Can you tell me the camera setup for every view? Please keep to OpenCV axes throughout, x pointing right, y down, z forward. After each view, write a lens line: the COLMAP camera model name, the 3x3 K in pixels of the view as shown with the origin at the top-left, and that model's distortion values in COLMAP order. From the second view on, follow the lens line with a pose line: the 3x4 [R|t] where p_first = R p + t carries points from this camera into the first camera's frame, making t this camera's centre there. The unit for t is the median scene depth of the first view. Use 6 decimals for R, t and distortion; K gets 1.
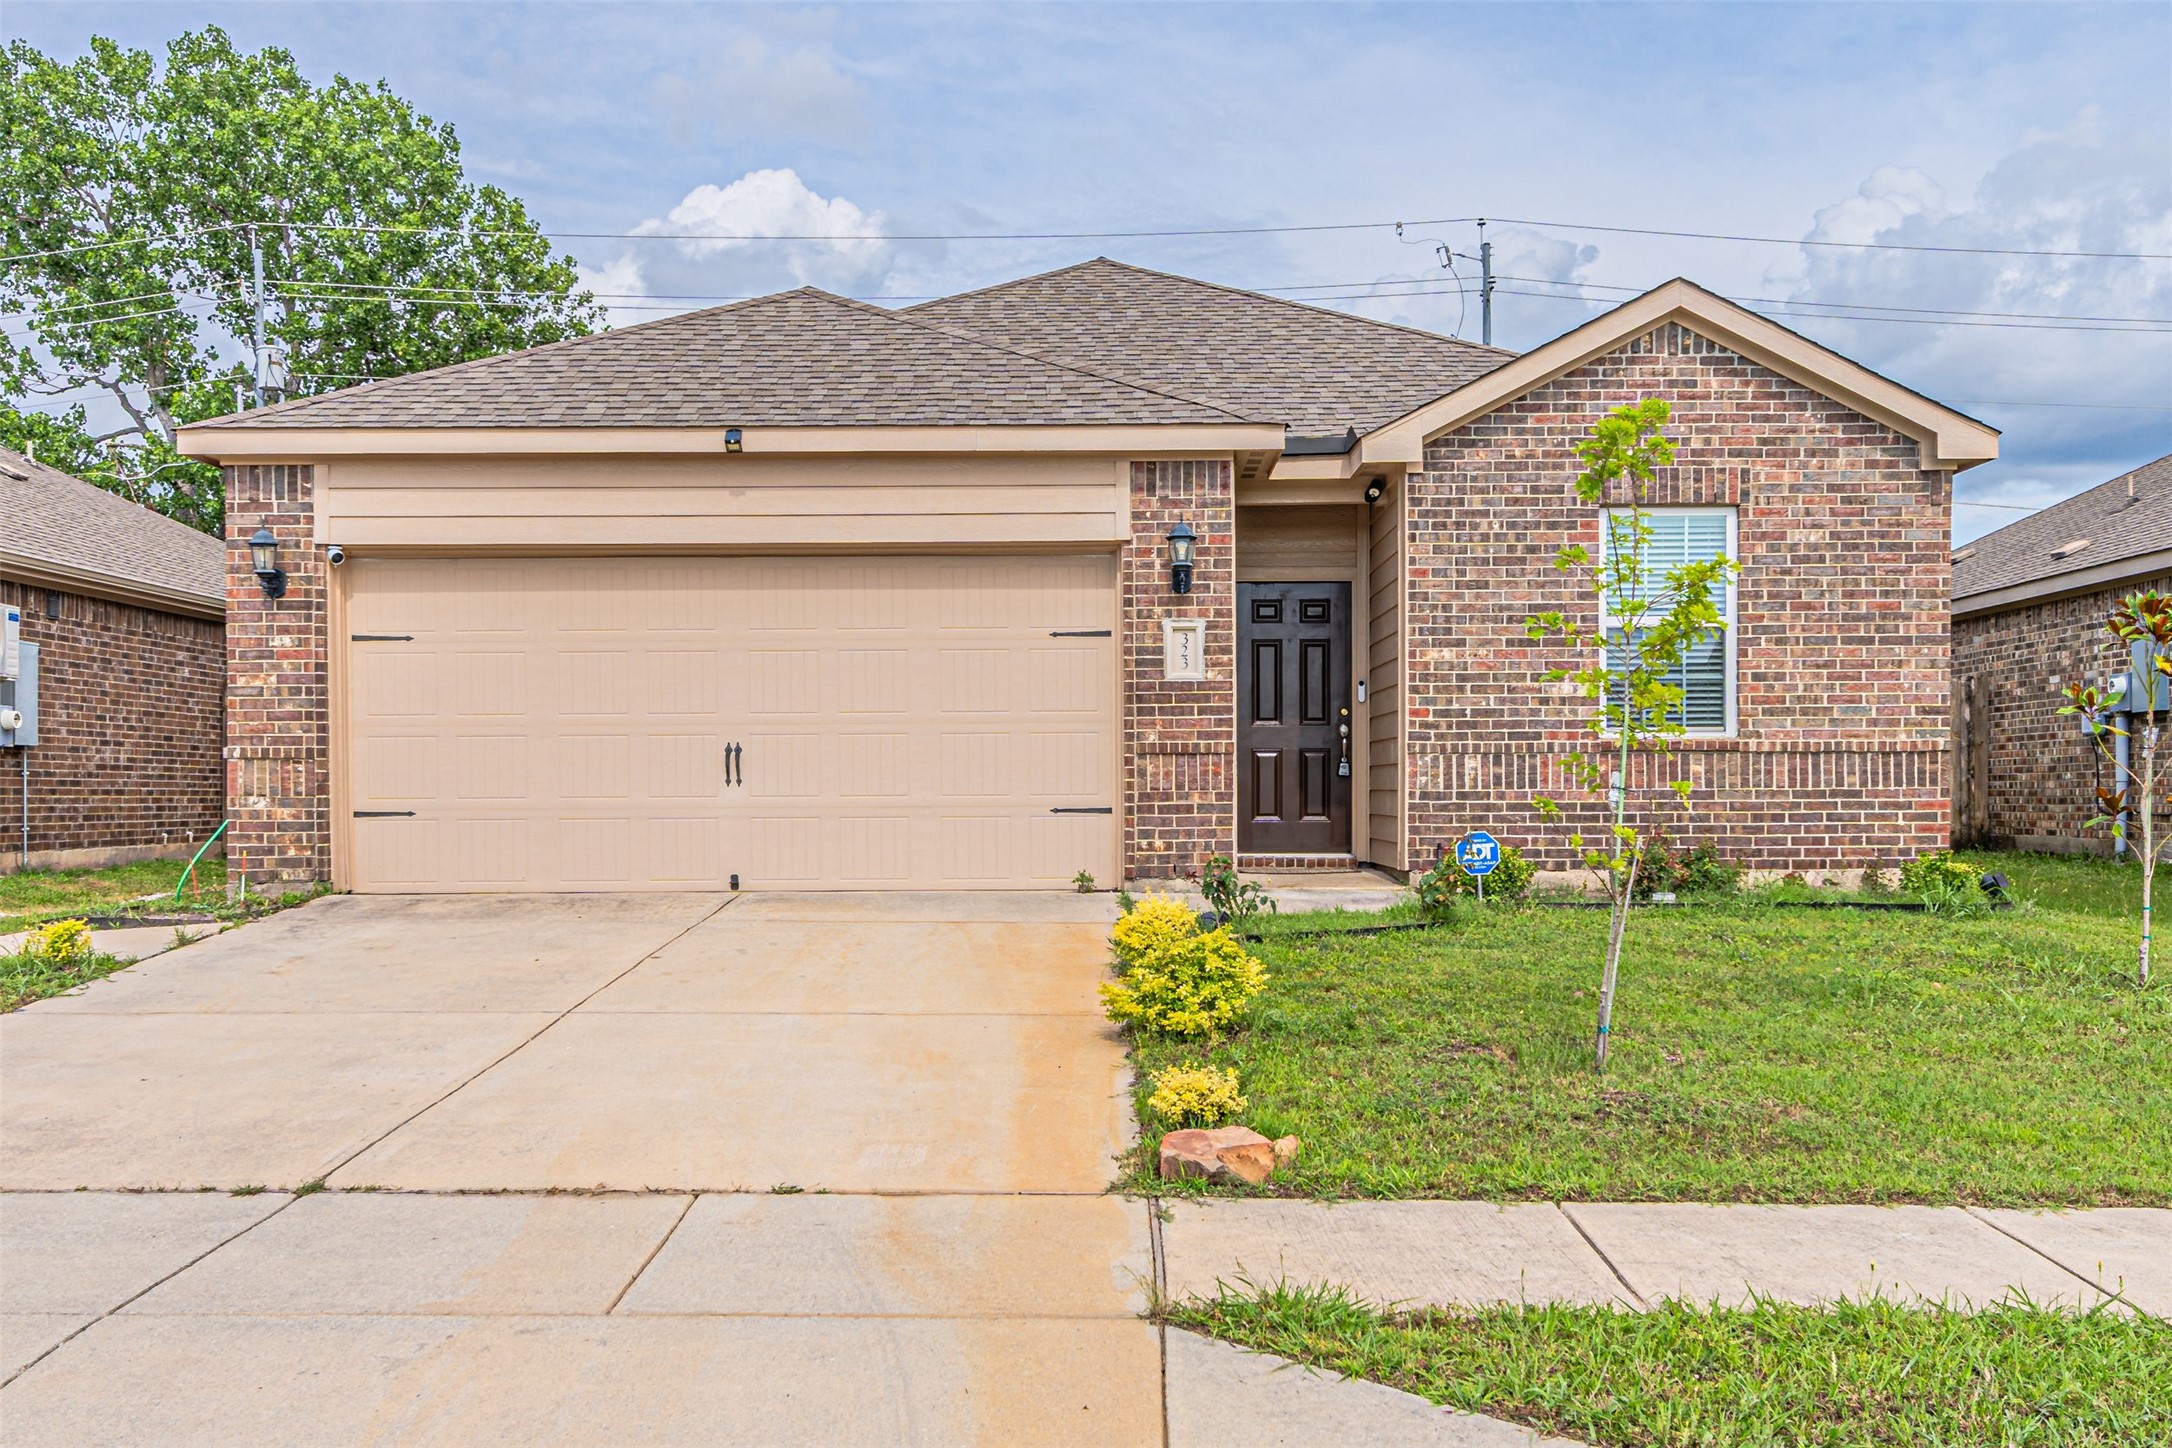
lens RADIAL K [[2043.7, 0, 1085.1], [0, 2043.7, 734.8], [0, 0, 1]] dist [0.016689, 0.000000]
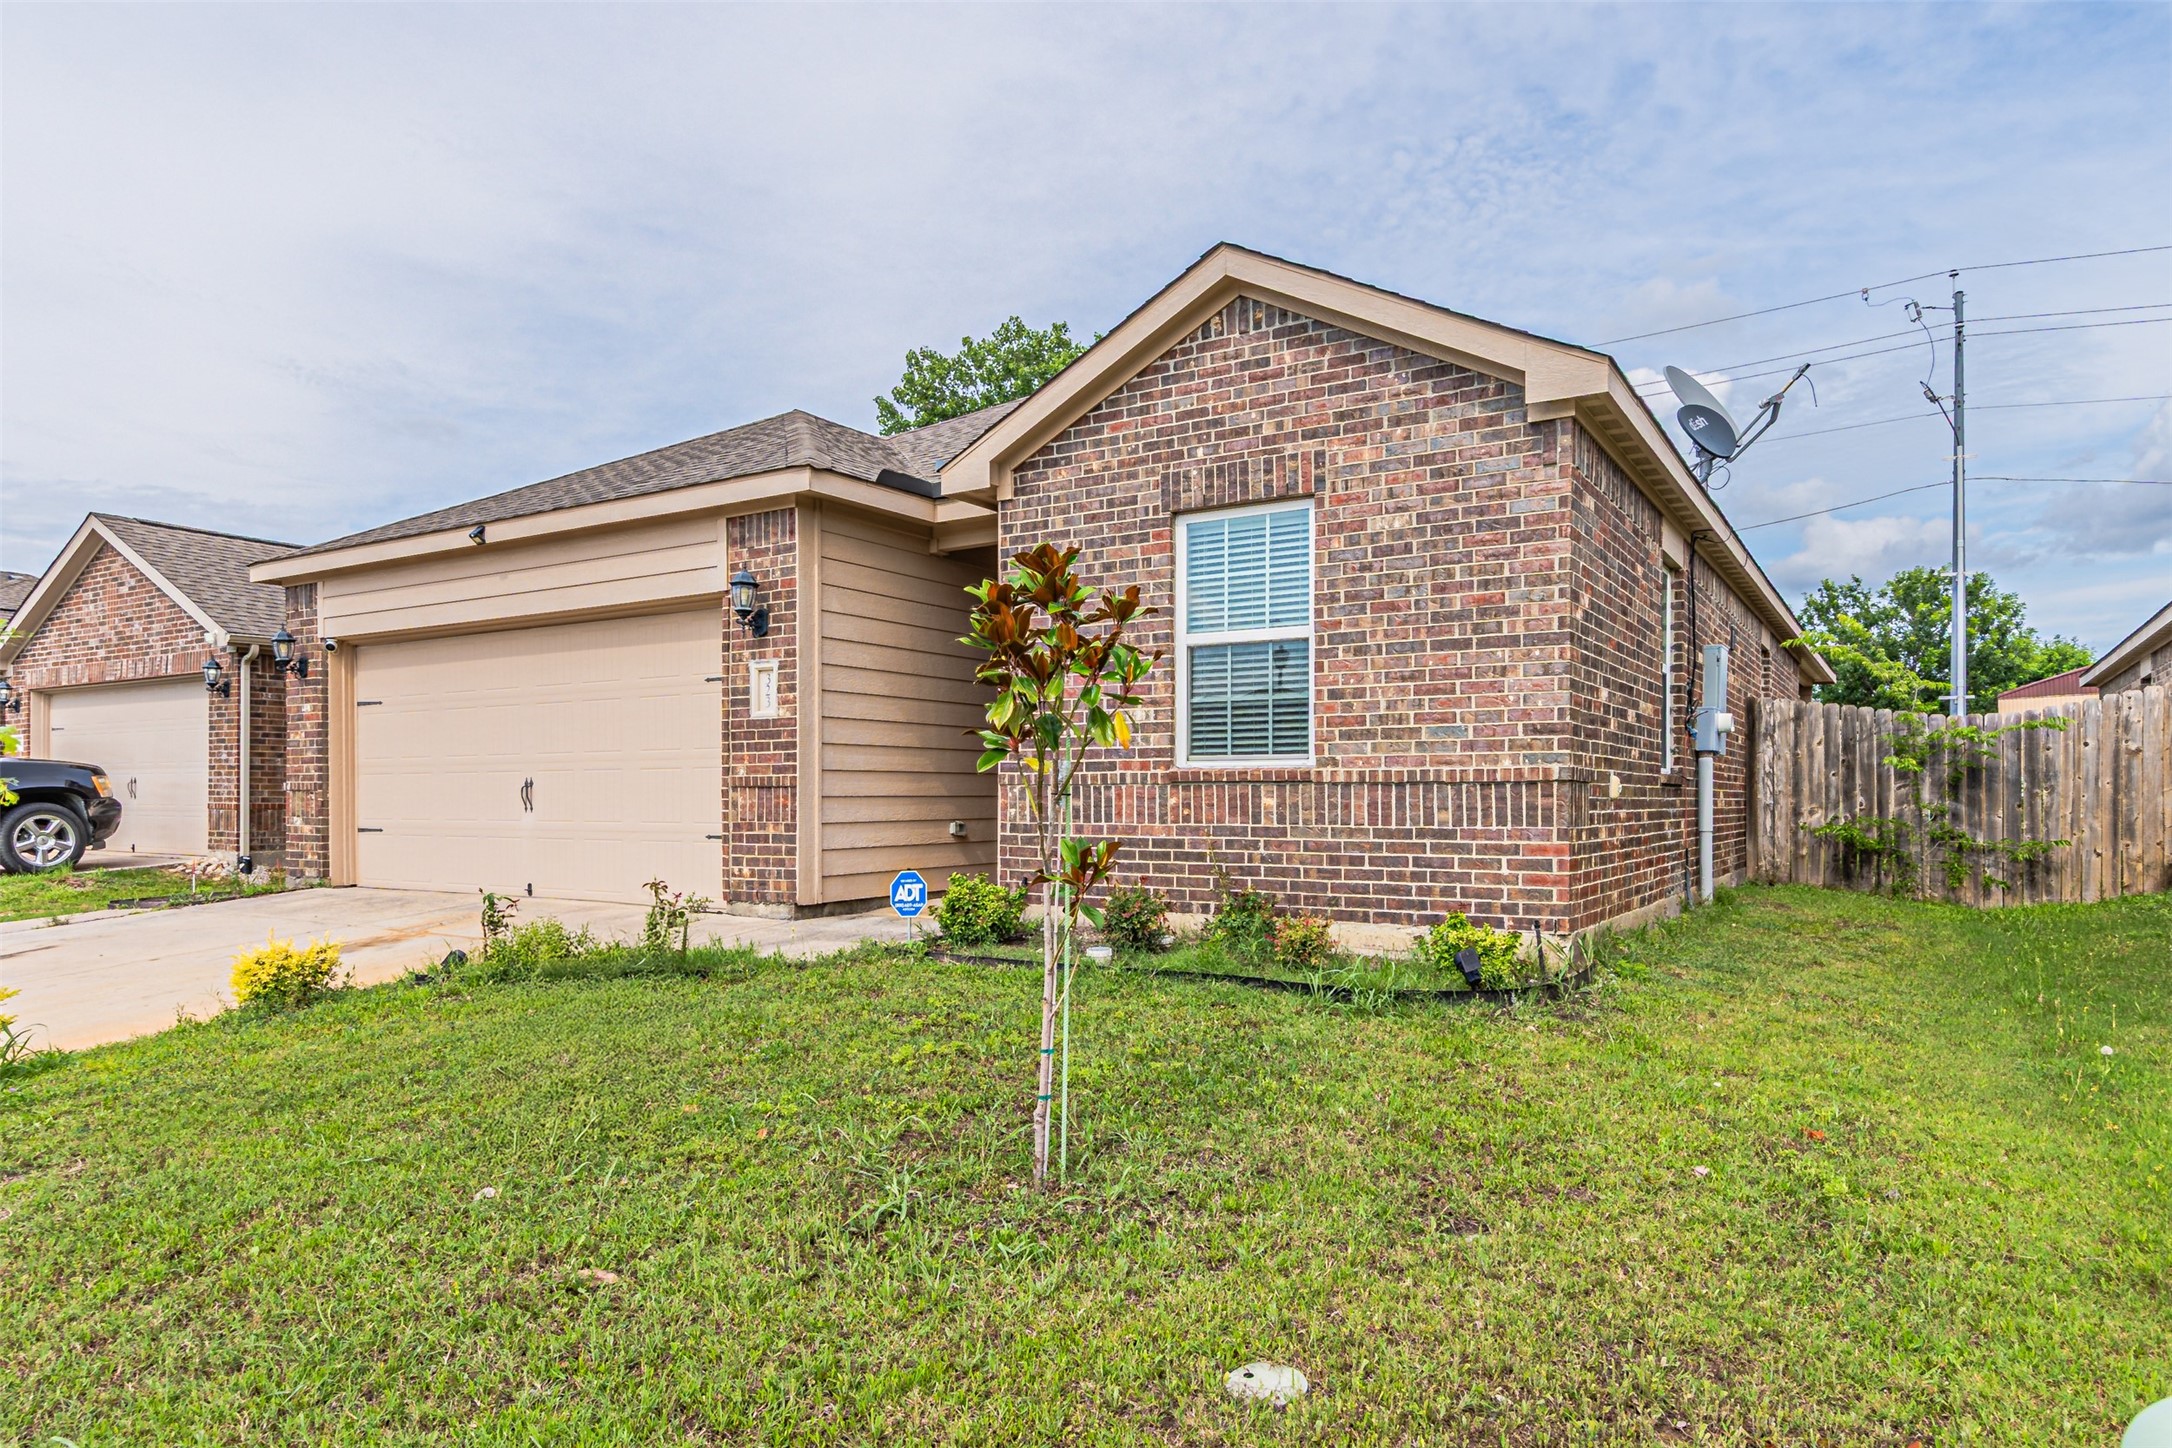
lens RADIAL K [[1329.4, 0, 1072.4], [0, 1329.4, 754.9], [0, 0, 1]] dist [0.009085, 0.001803]
pose [[0.848940, -0.013060, -0.528328, 0.528753], [0.014473, 0.999894, -0.001460, -0.003906], [0.528292, -0.006407, 0.849039, 0.475436]]
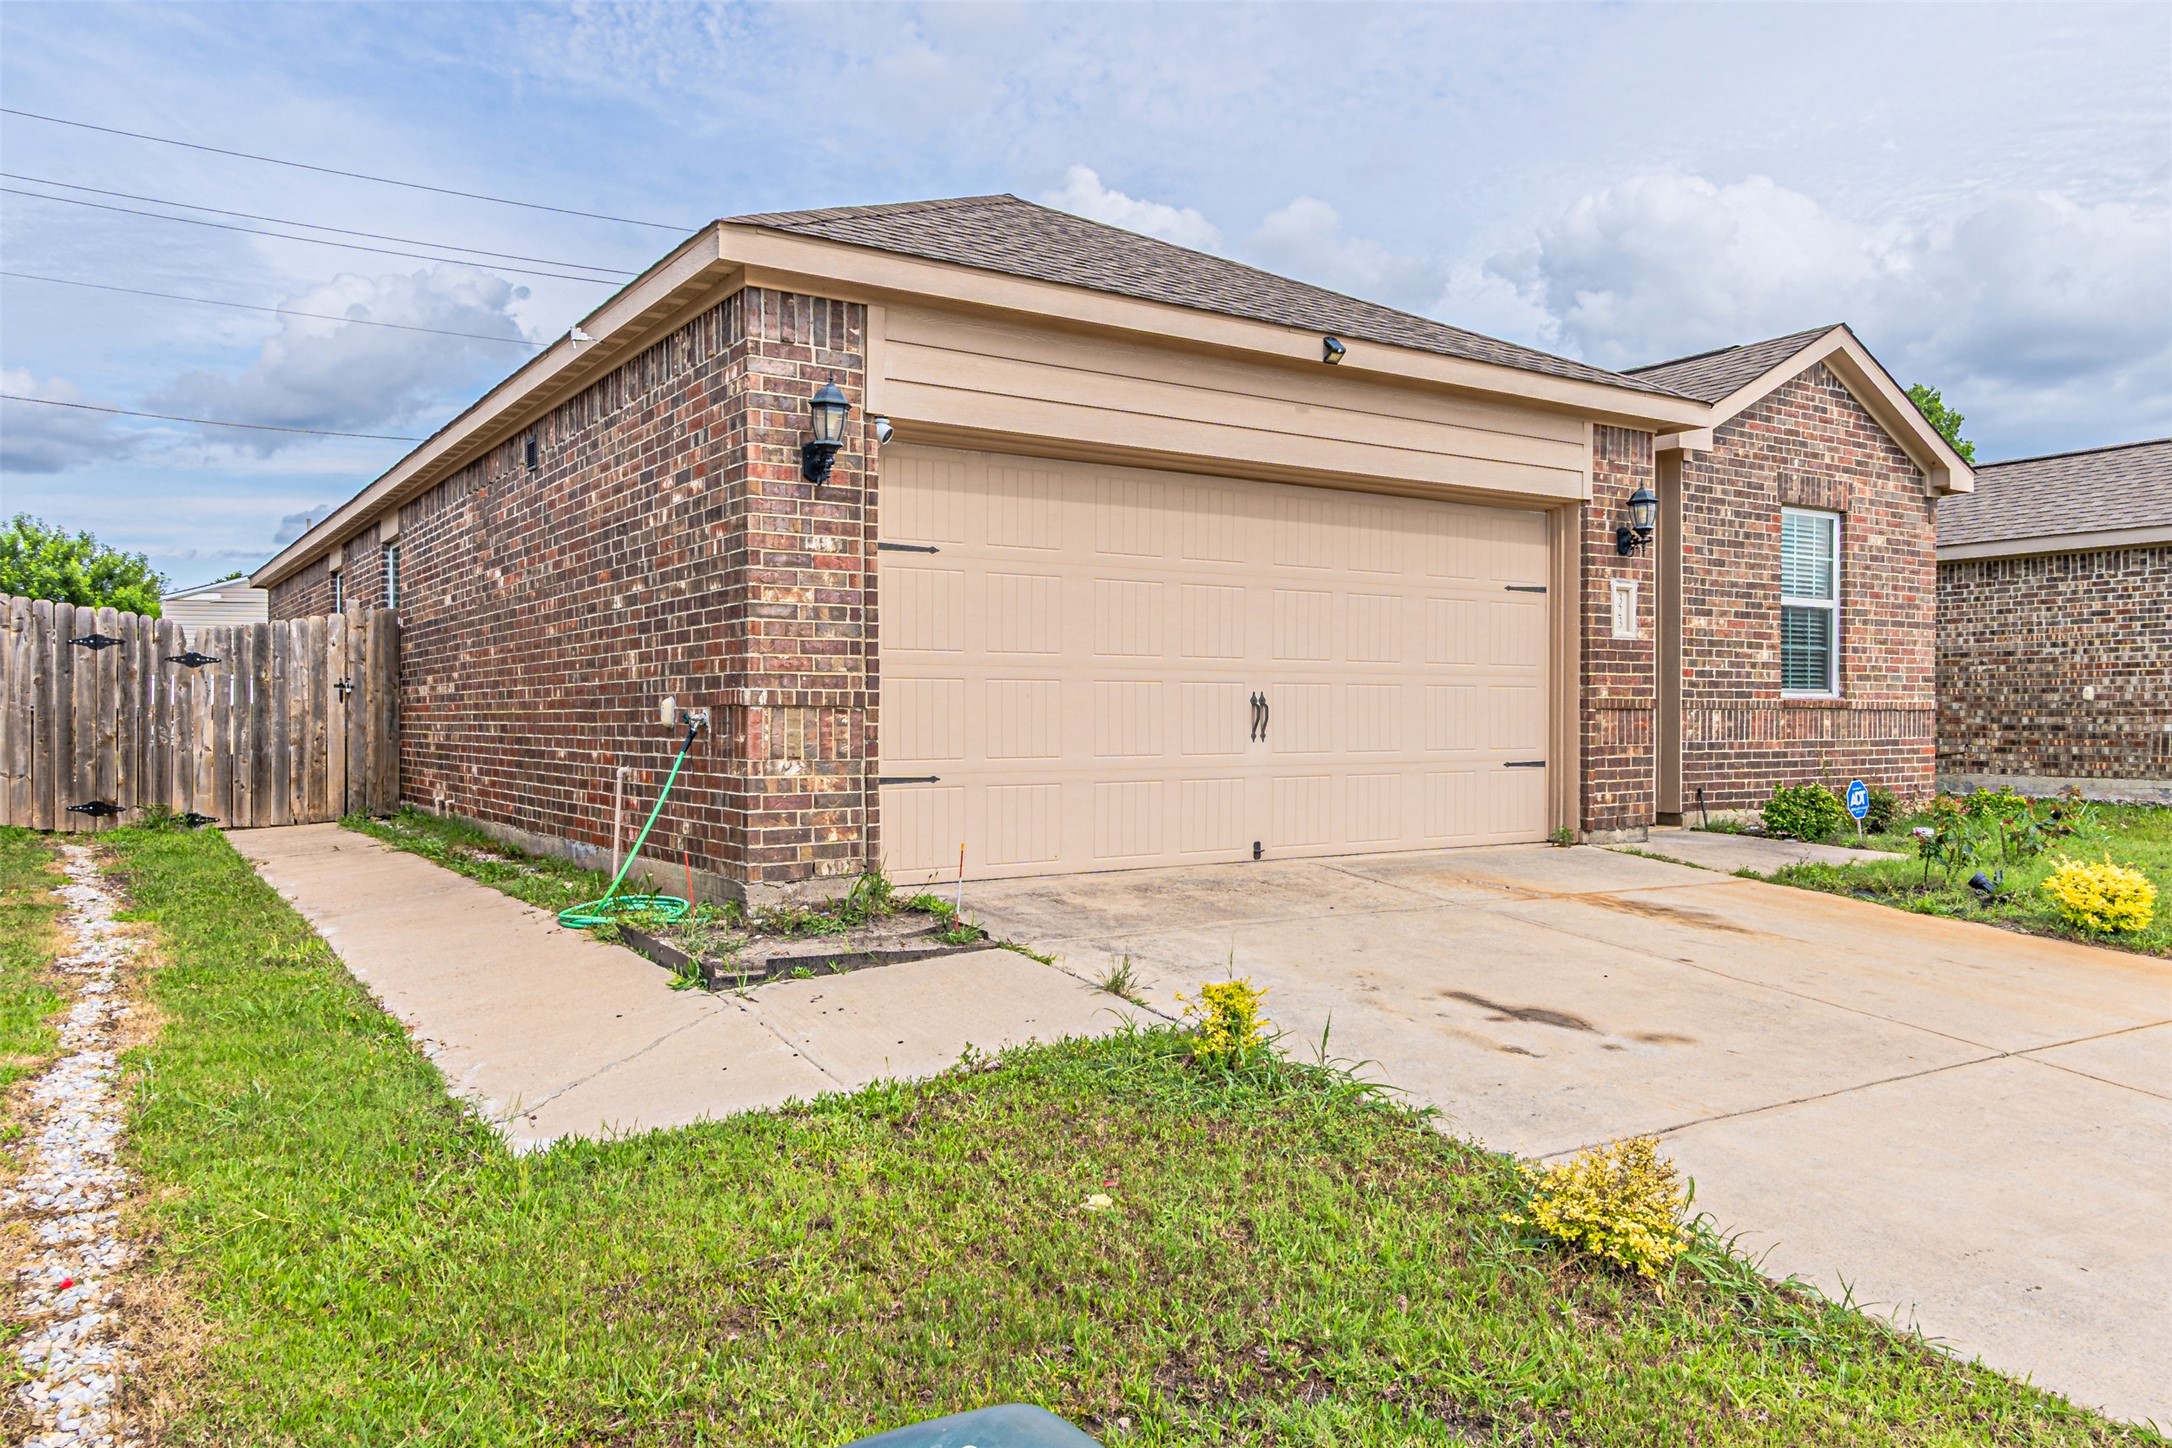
lens RADIAL K [[1549.3, 0, 1088.9], [0, 1549.3, 682.1], [0, 0, 1]] dist [0.006471, 0.000282]
pose [[0.826329, 0.017056, 0.562929, -0.596381], [-0.020516, 0.999790, -0.000176, 0.001166], [-0.562814, -0.011403, 0.826505, 0.478932]]
